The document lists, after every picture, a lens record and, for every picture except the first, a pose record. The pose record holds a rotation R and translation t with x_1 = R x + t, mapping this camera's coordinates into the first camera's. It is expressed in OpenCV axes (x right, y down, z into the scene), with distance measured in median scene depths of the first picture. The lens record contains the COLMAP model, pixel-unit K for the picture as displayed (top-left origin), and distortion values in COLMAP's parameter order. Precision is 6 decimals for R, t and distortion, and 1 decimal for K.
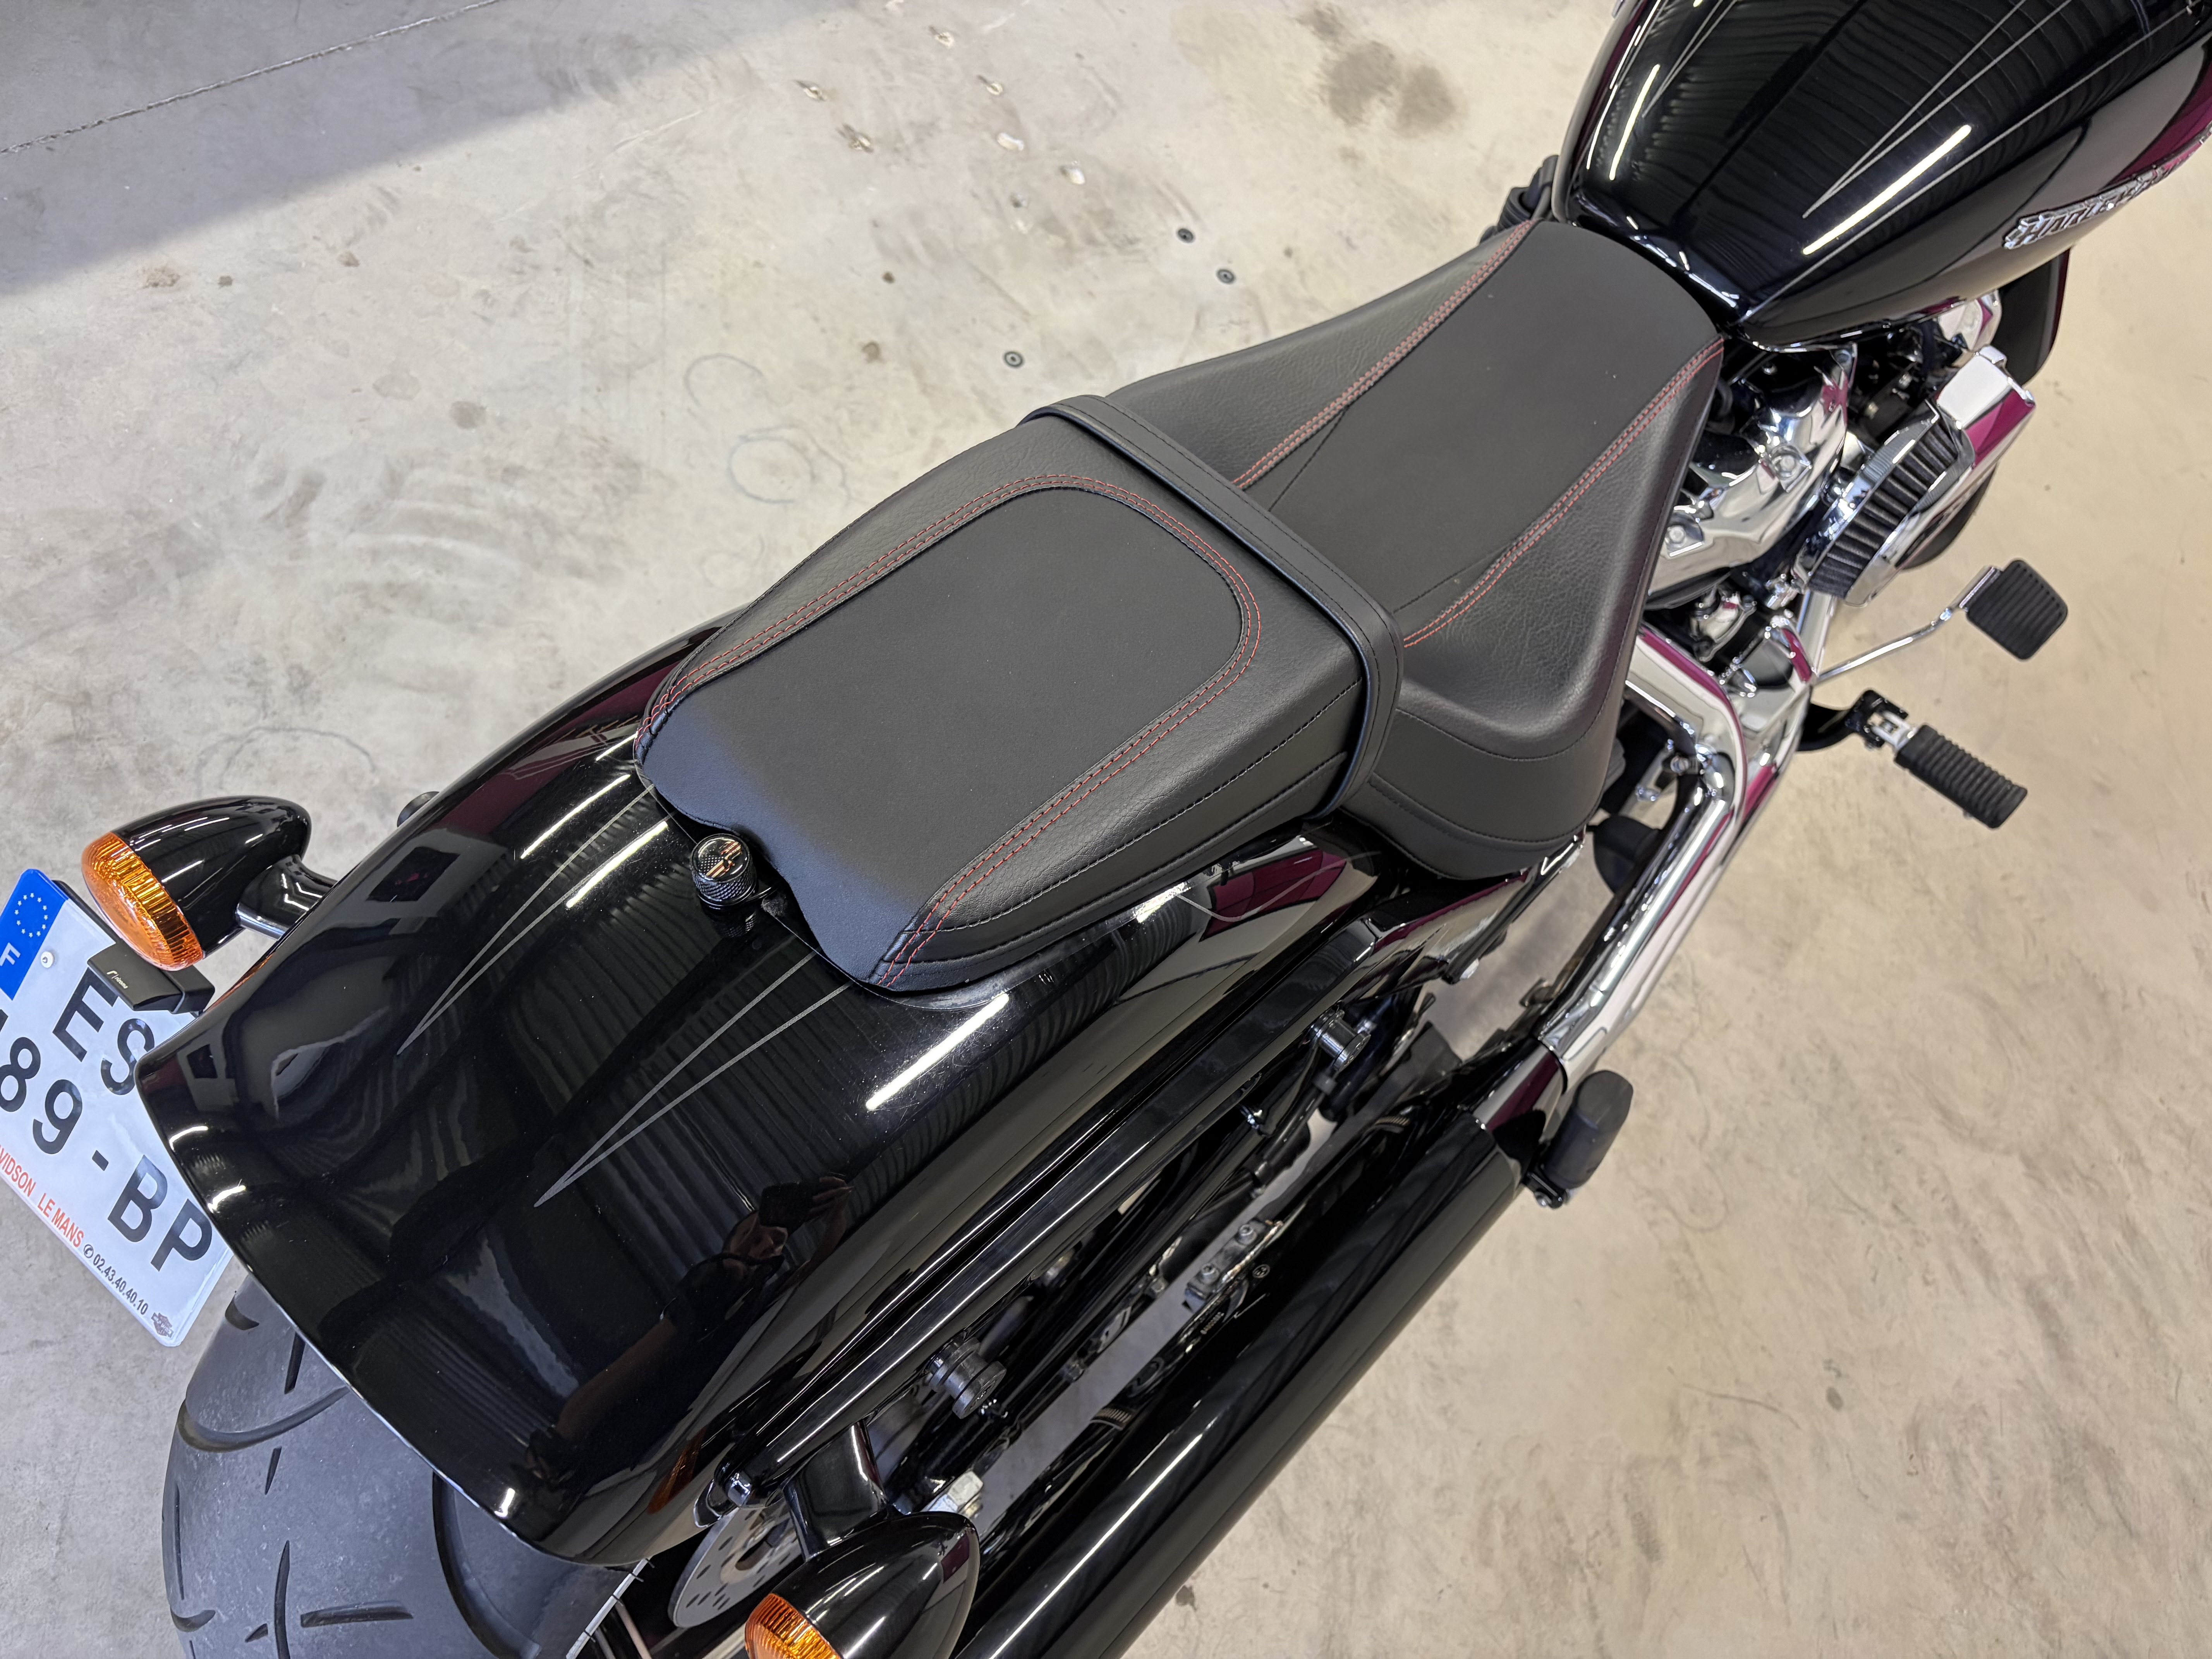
lens RADIAL K [[1690.0, 0, 1106.0], [0, 1690.0, 829.5], [0, 0, 1]] dist [0.006388, 0.000817]
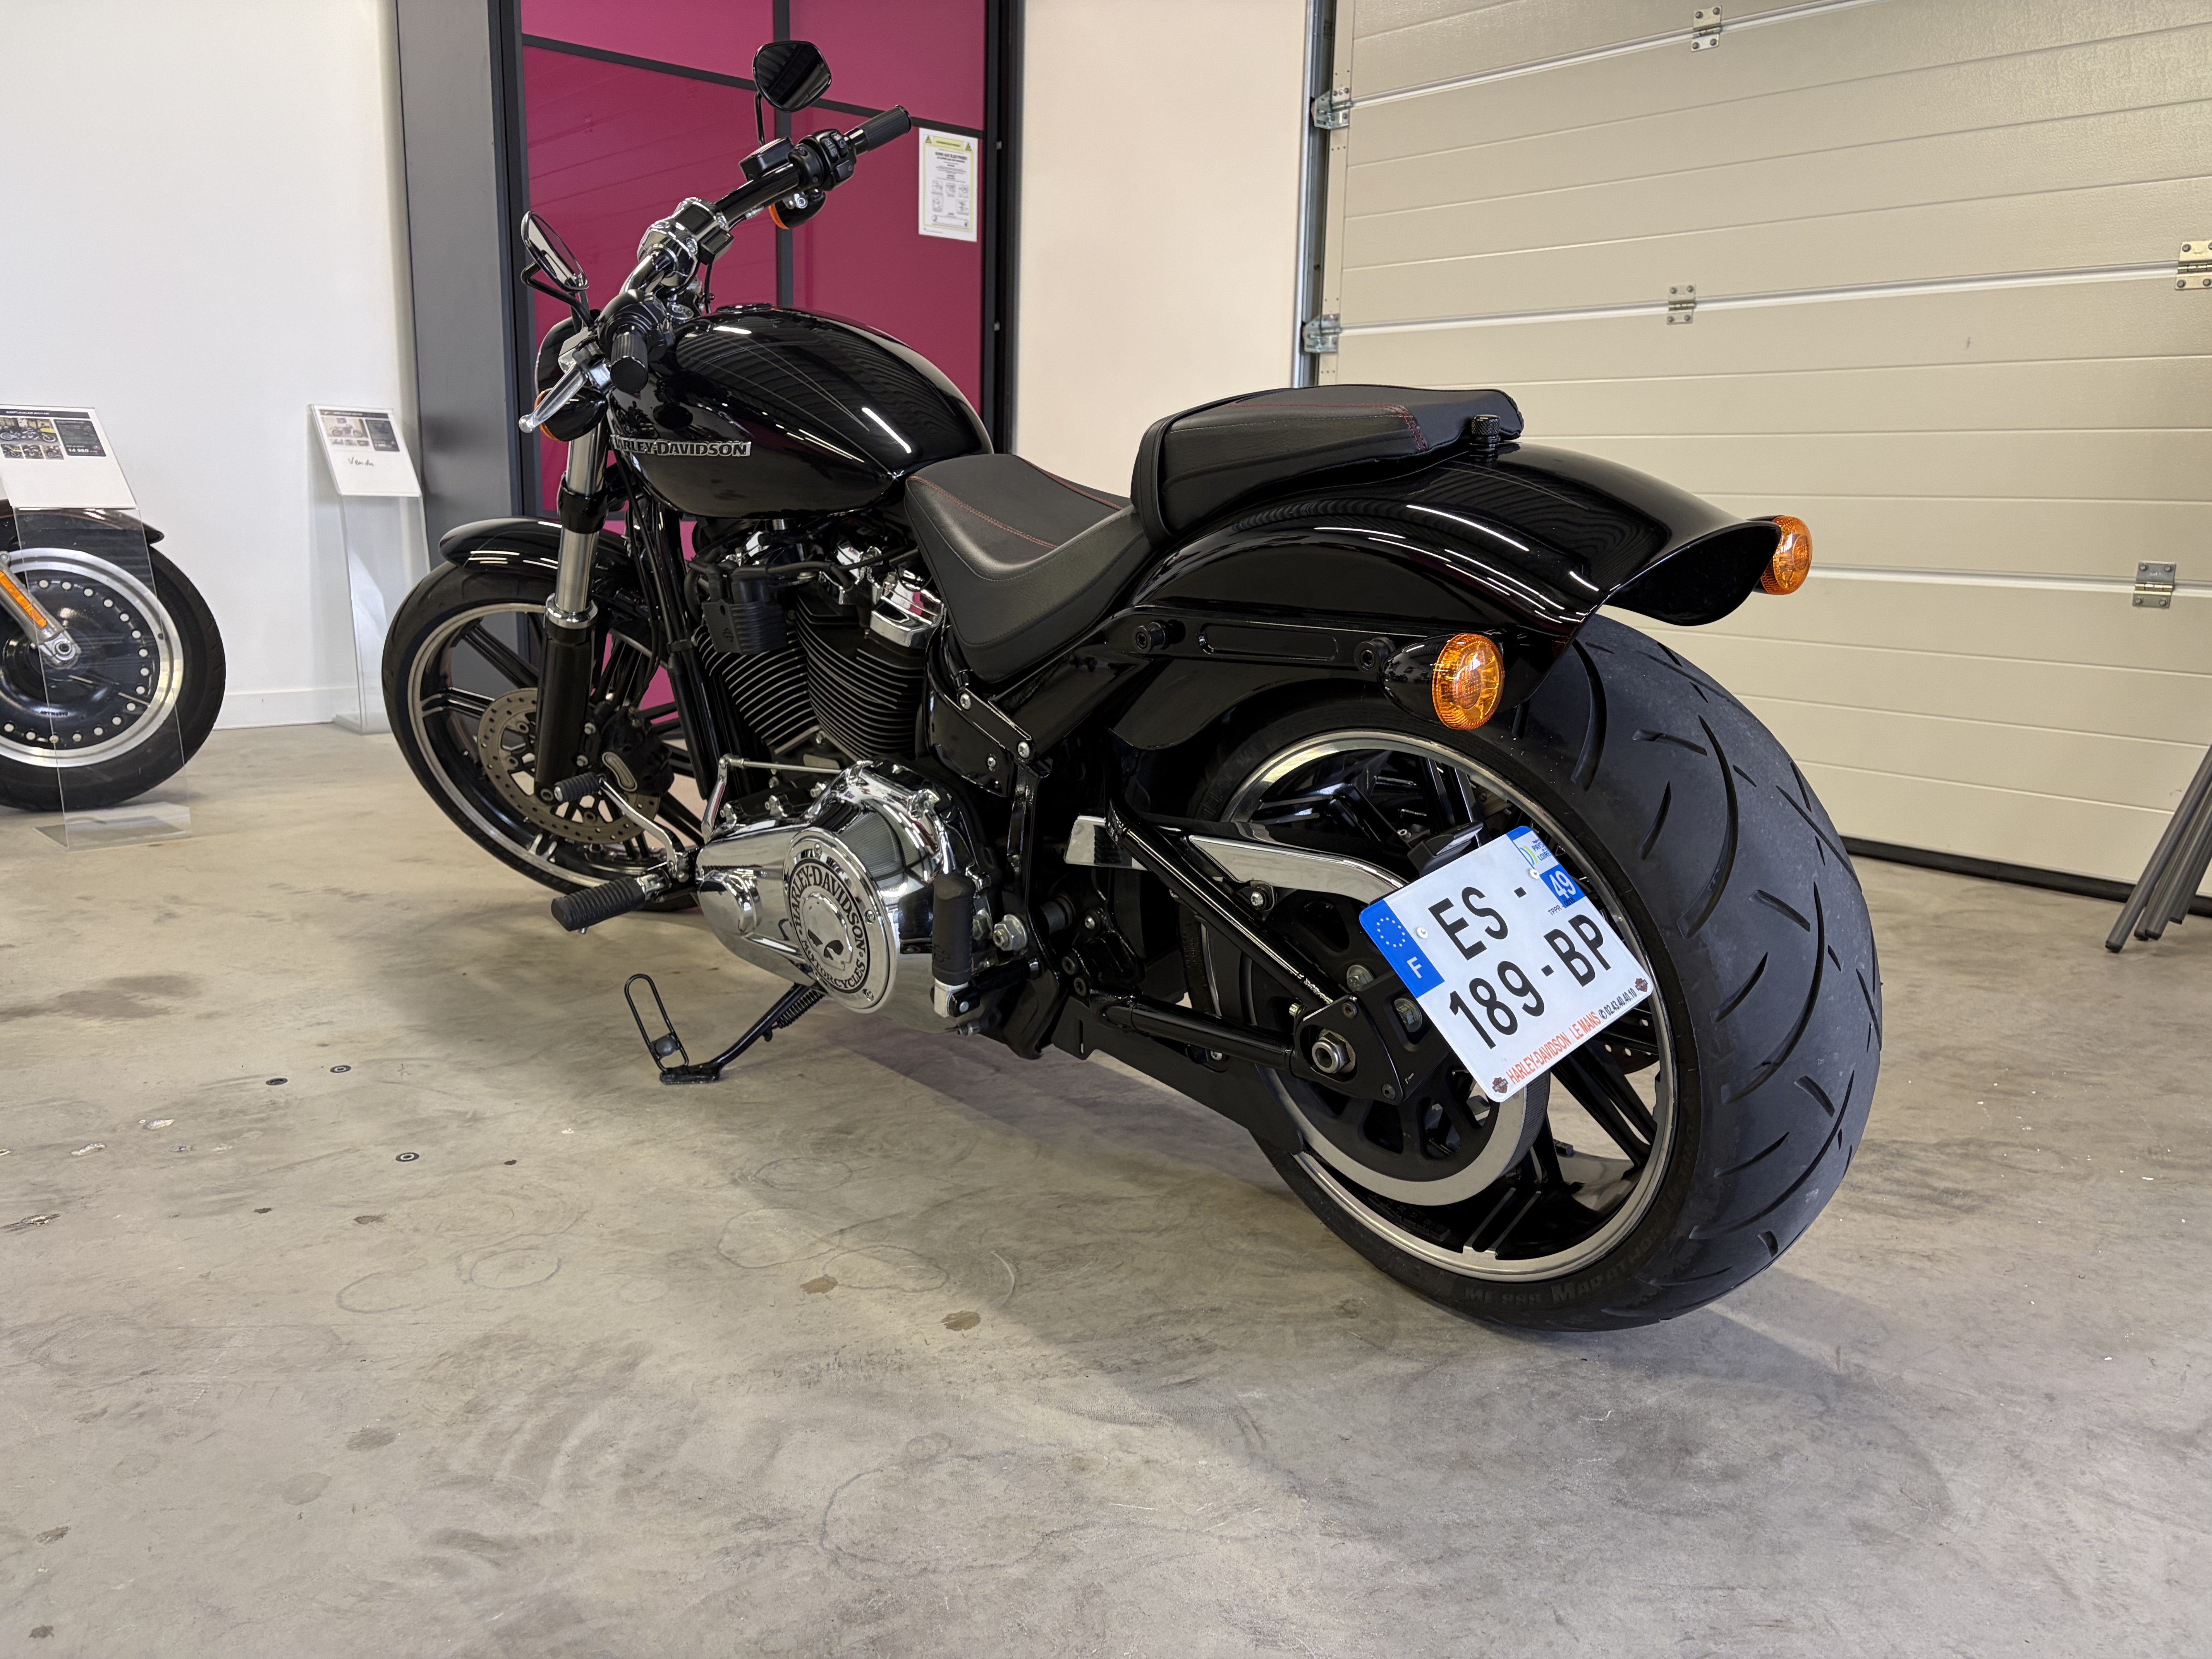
lens RADIAL K [[1676.8, 0, 1106.9], [0, 1676.8, 836.1], [0, 0, 1]] dist [0.062942, -0.088548]
pose [[0.065128, -0.488071, 0.870371, -0.948166], [0.875983, 0.445708, 0.184388, -0.223185], [-0.477926, 0.750421, 0.456570, 0.259398]]
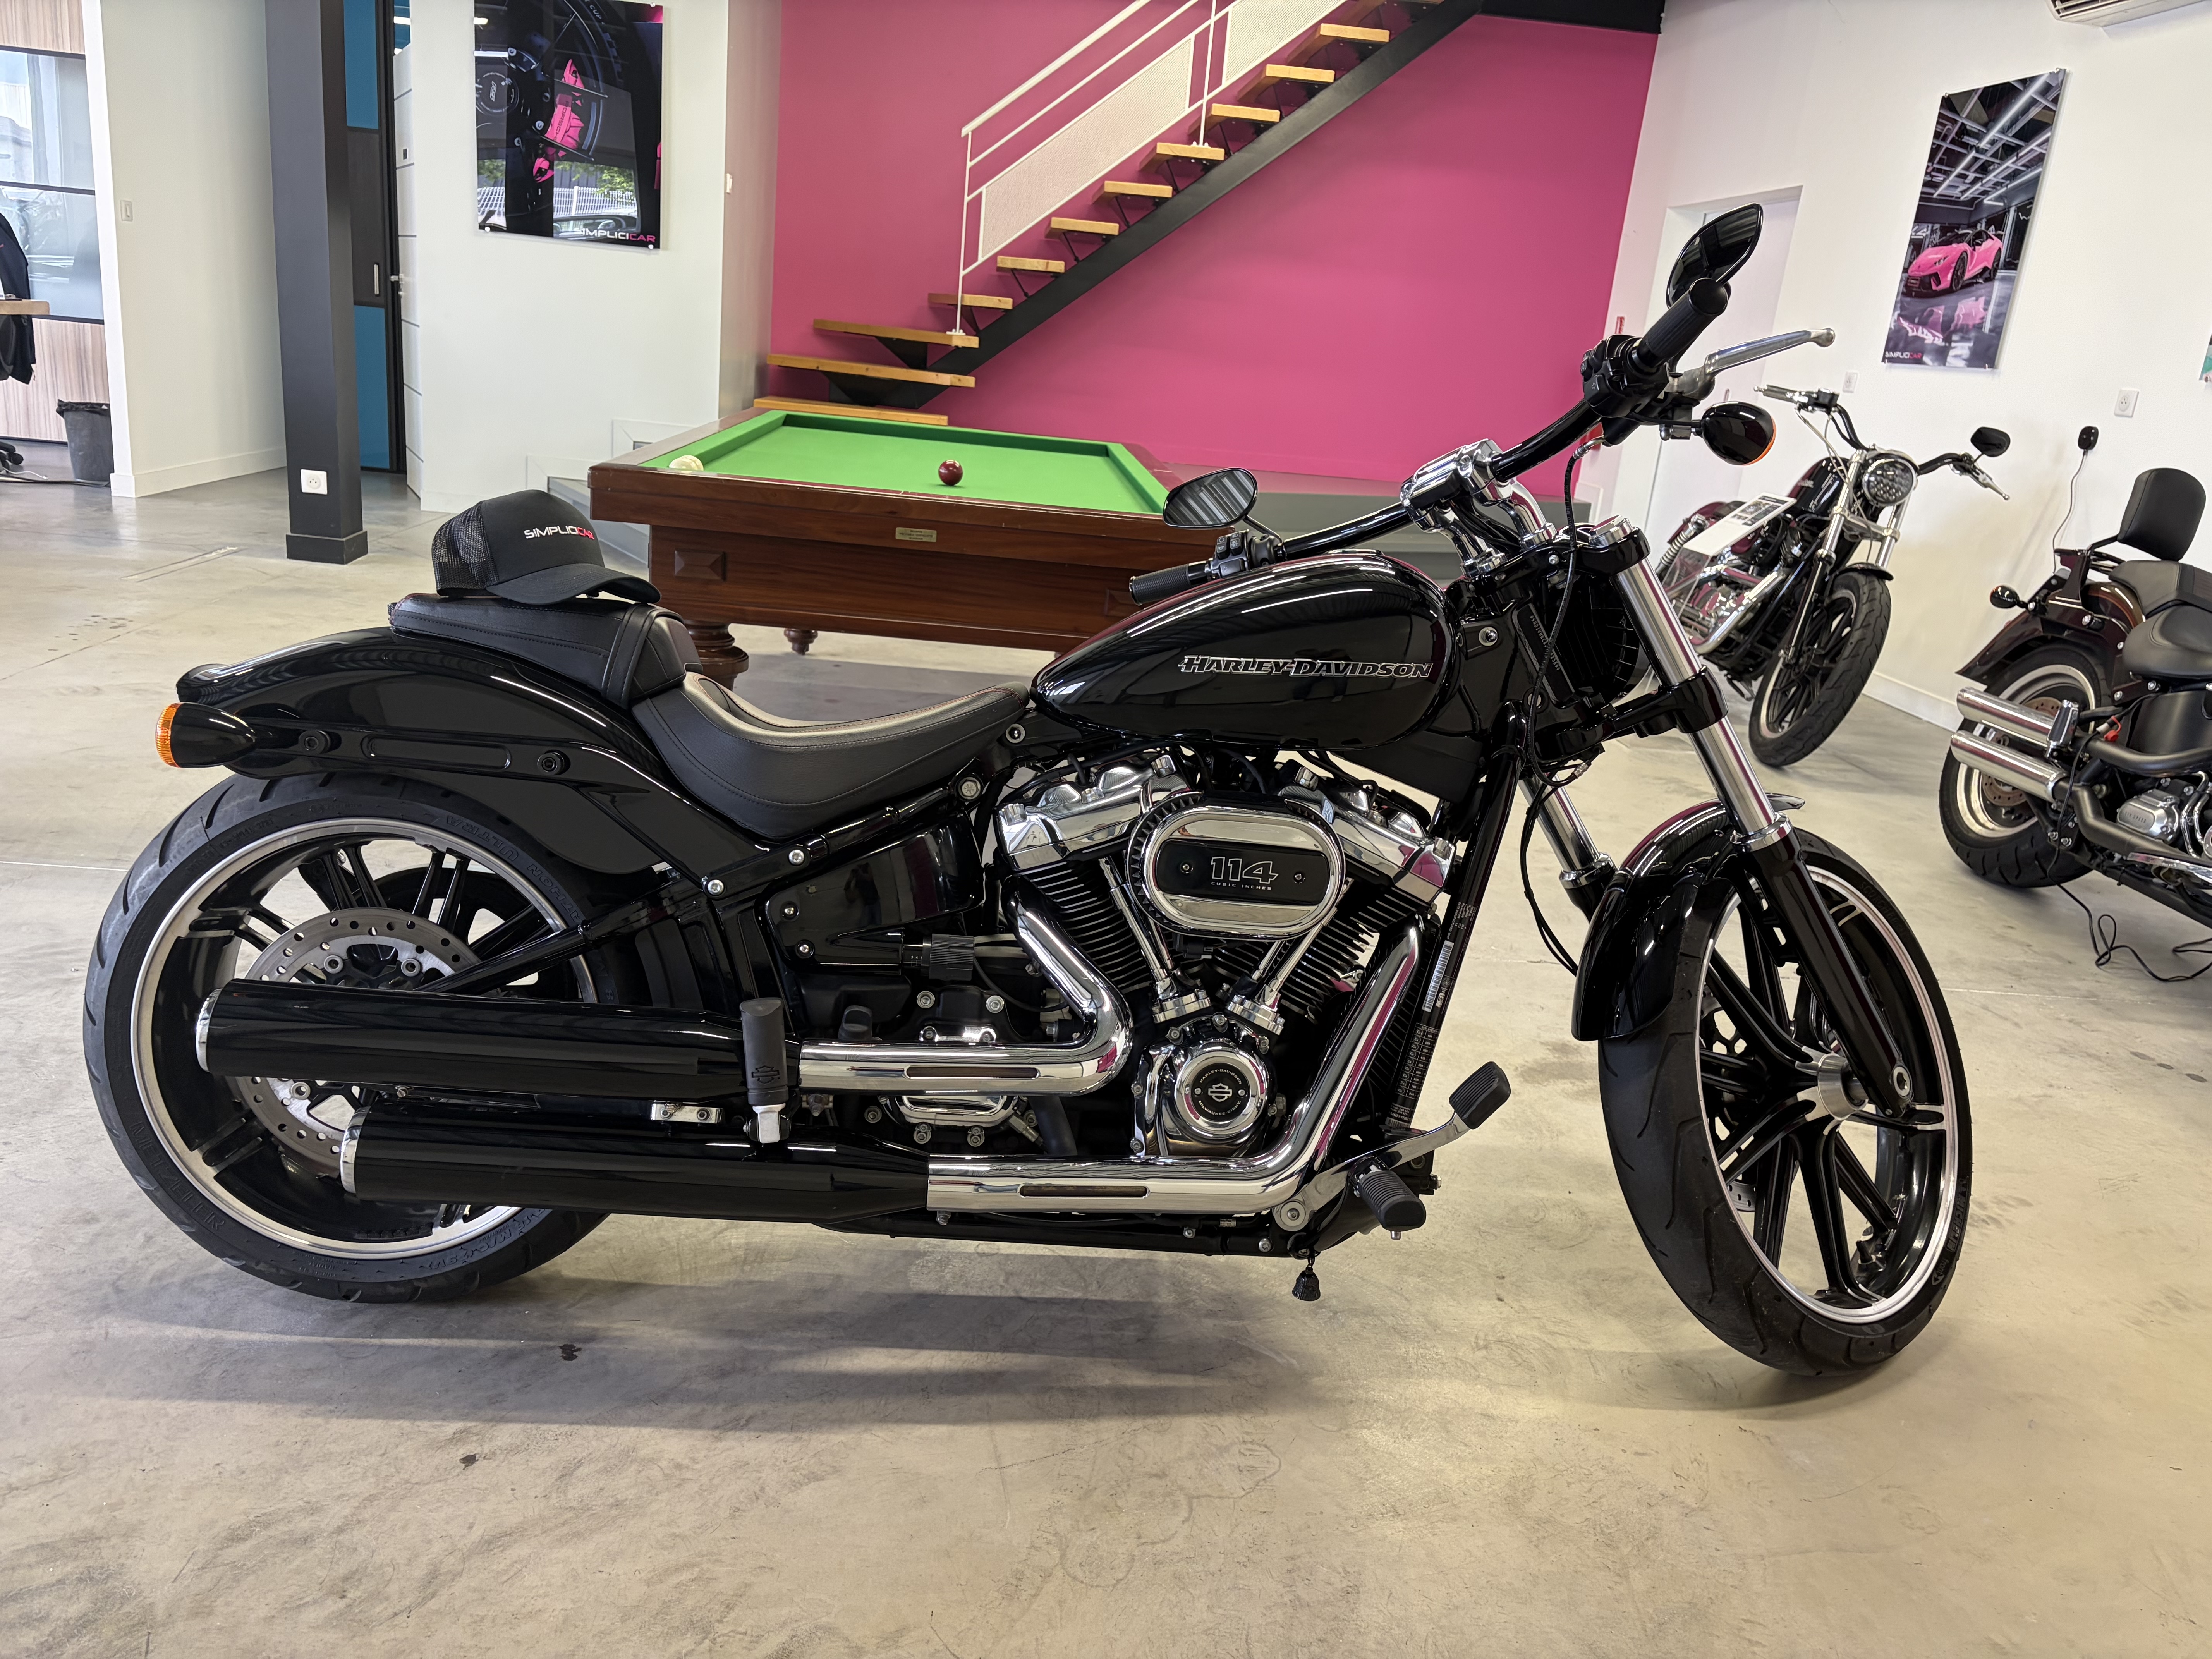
lens RADIAL K [[1663.9, 0, 1105.0], [0, 1663.9, 836.6], [0, 0, 1]] dist [0.038740, -0.032260]
pose [[0.745814, -0.042295, -0.664810, 1.094898], [-0.508428, 0.608683, -0.609102, 0.590434], [0.430421, 0.792285, 0.432460, 0.227253]]
